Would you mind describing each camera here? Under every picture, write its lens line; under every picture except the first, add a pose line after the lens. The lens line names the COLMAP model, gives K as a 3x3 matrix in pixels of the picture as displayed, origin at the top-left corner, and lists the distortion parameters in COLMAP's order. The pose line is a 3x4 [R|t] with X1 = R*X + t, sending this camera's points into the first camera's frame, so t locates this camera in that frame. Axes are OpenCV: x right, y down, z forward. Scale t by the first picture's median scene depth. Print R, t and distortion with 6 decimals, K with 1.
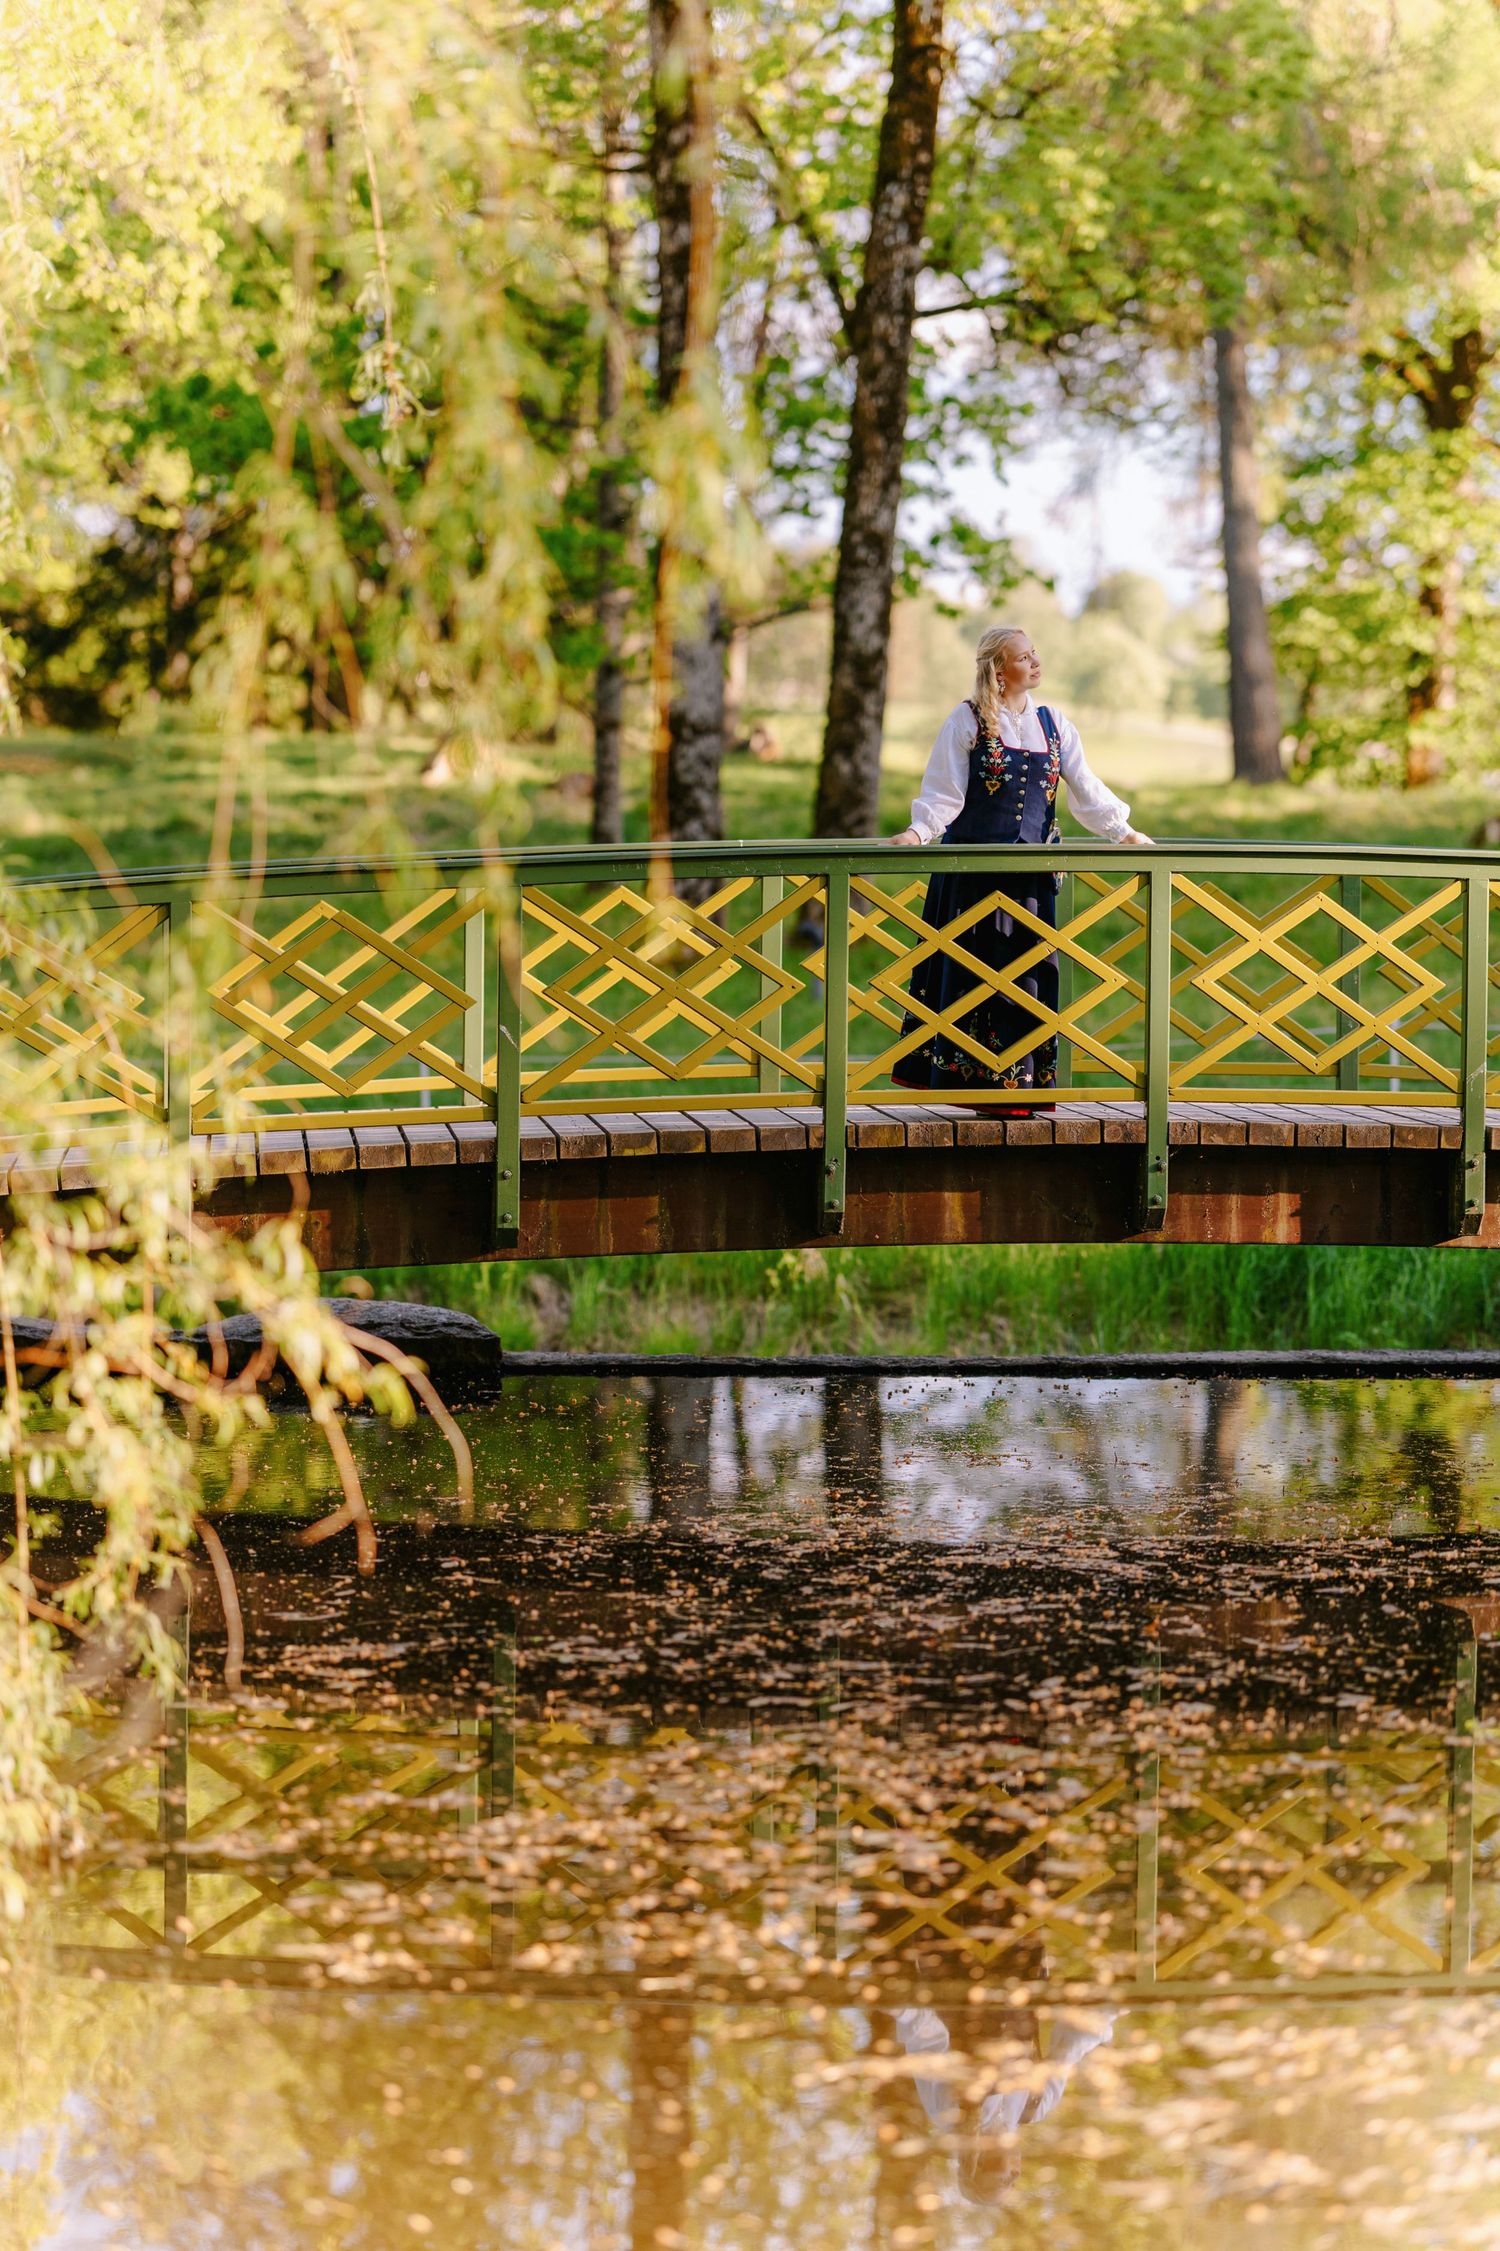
lens RADIAL K [[5666.7, 0, 757.0], [0, 5666.7, 1334.0], [0, 0, 1]] dist [0.007927, -0.351540]
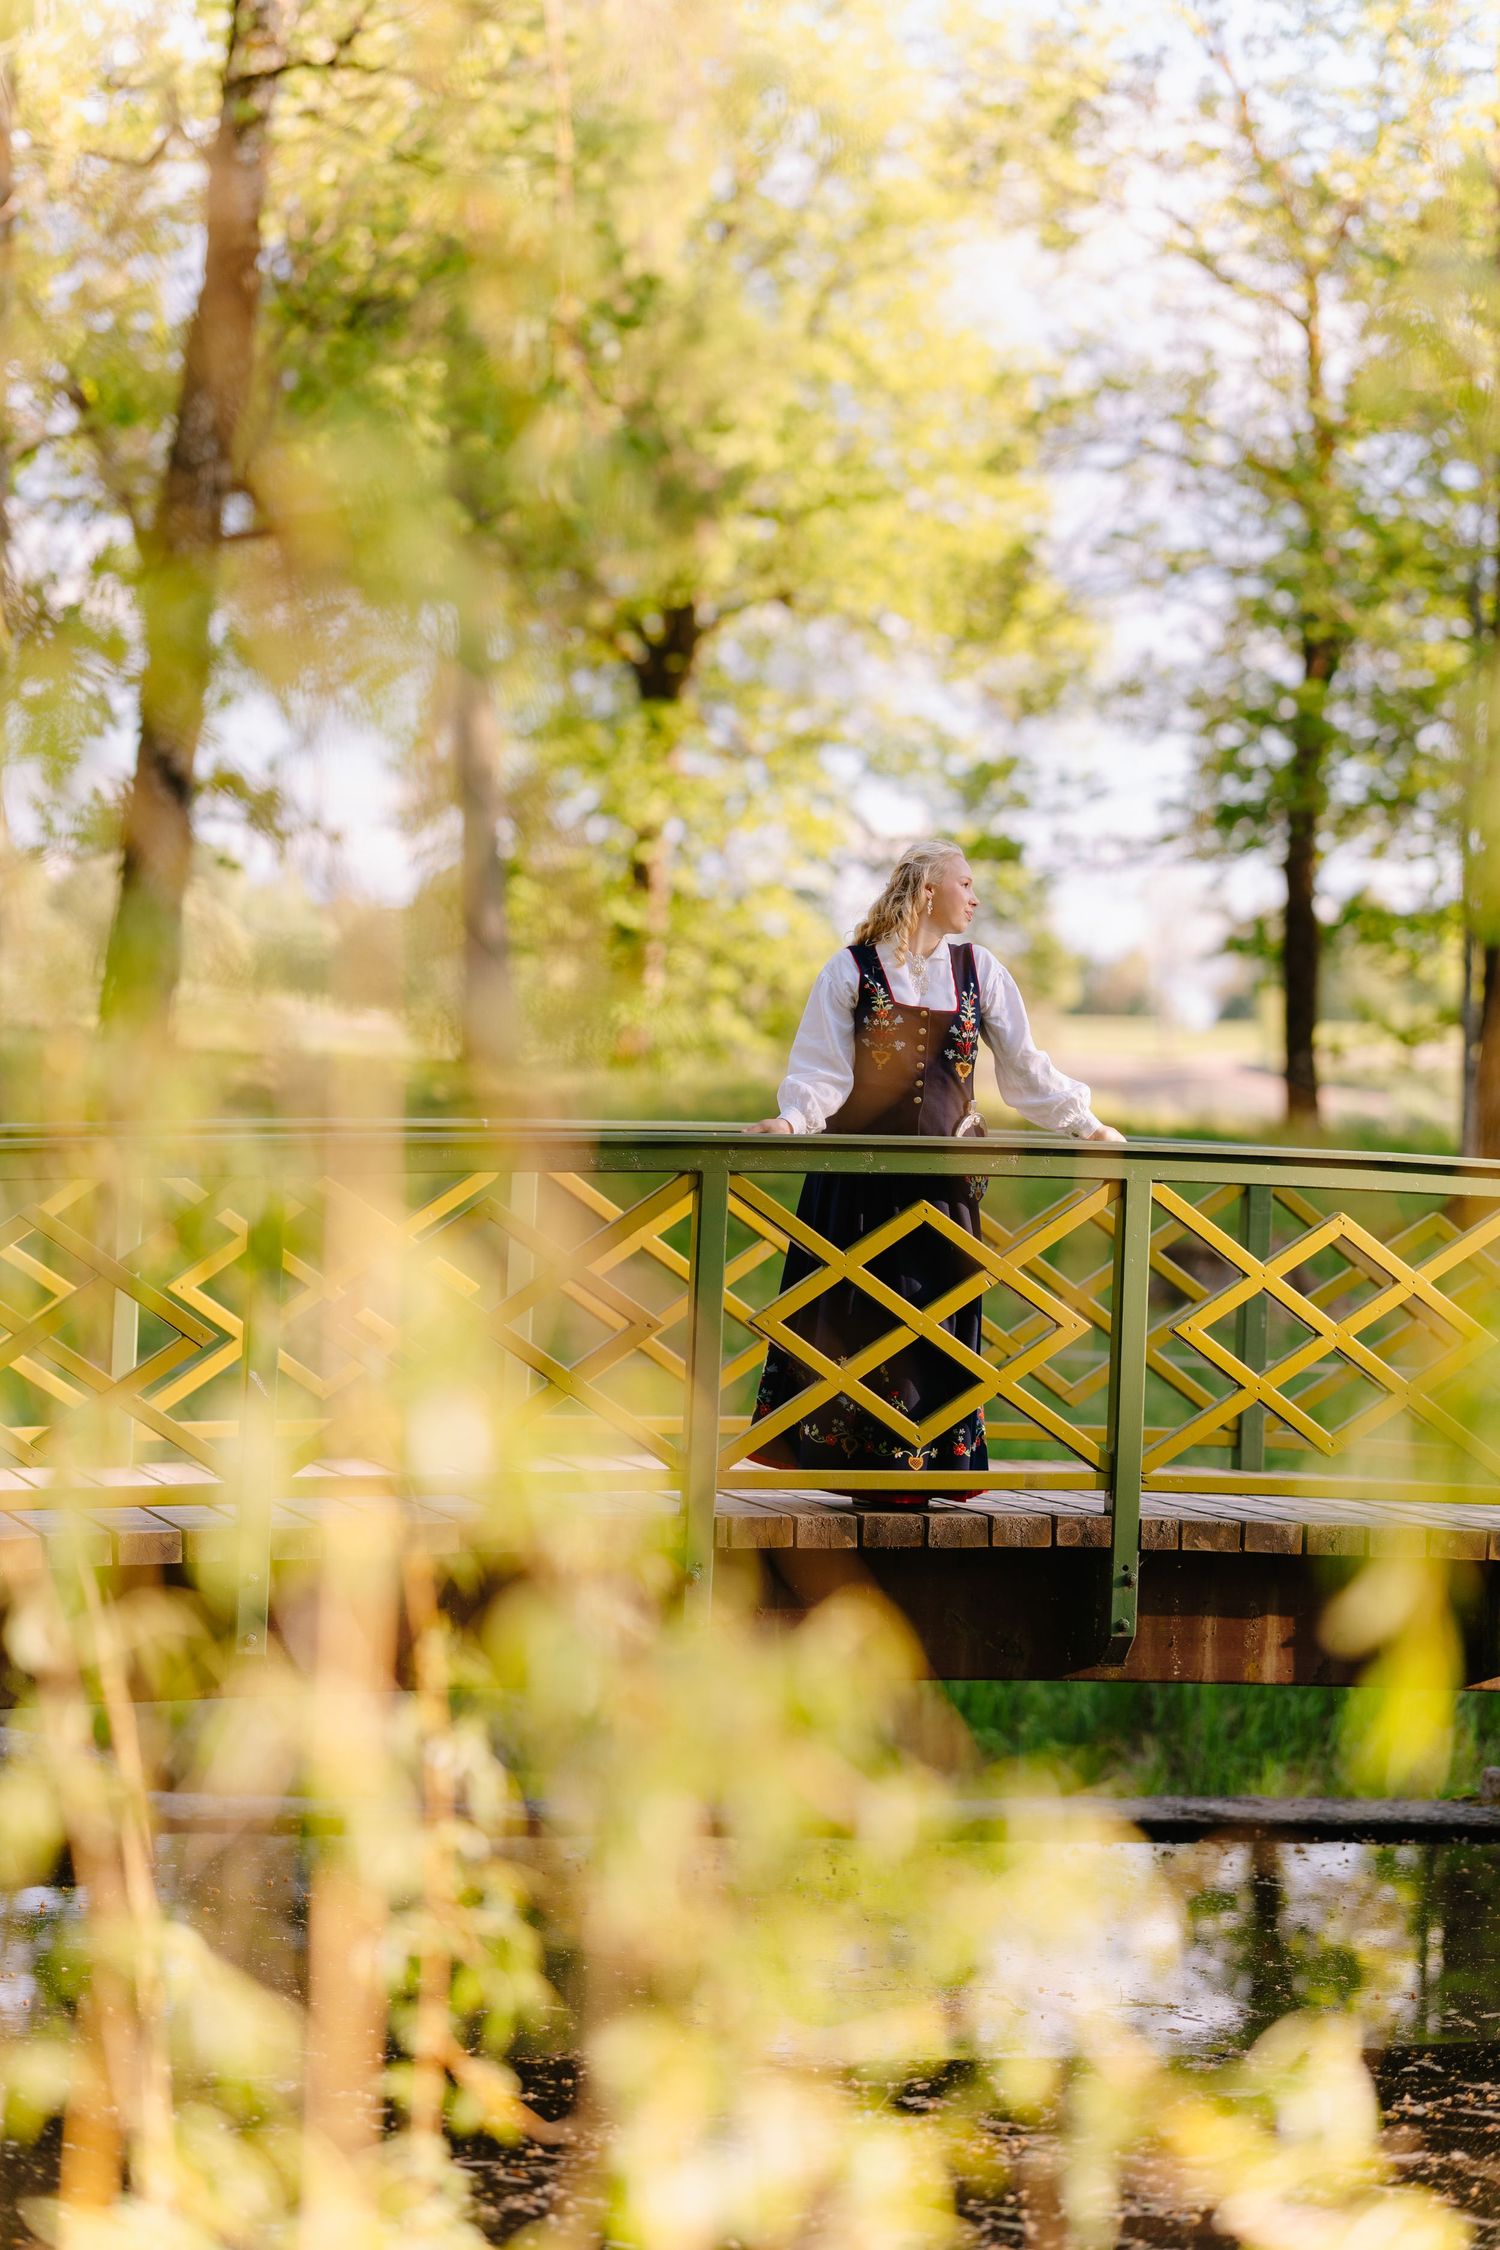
lens RADIAL K [[5664.1, 0, 757.0], [0, 5664.1, 1333.4], [0, 0, 1]] dist [0.007927, -0.351540]
pose [[0.987008, 0.025103, 0.158699, -0.093671], [-0.017512, 0.998643, -0.049048, -0.024498], [-0.159715, 0.045632, 0.986108, 0.280609]]
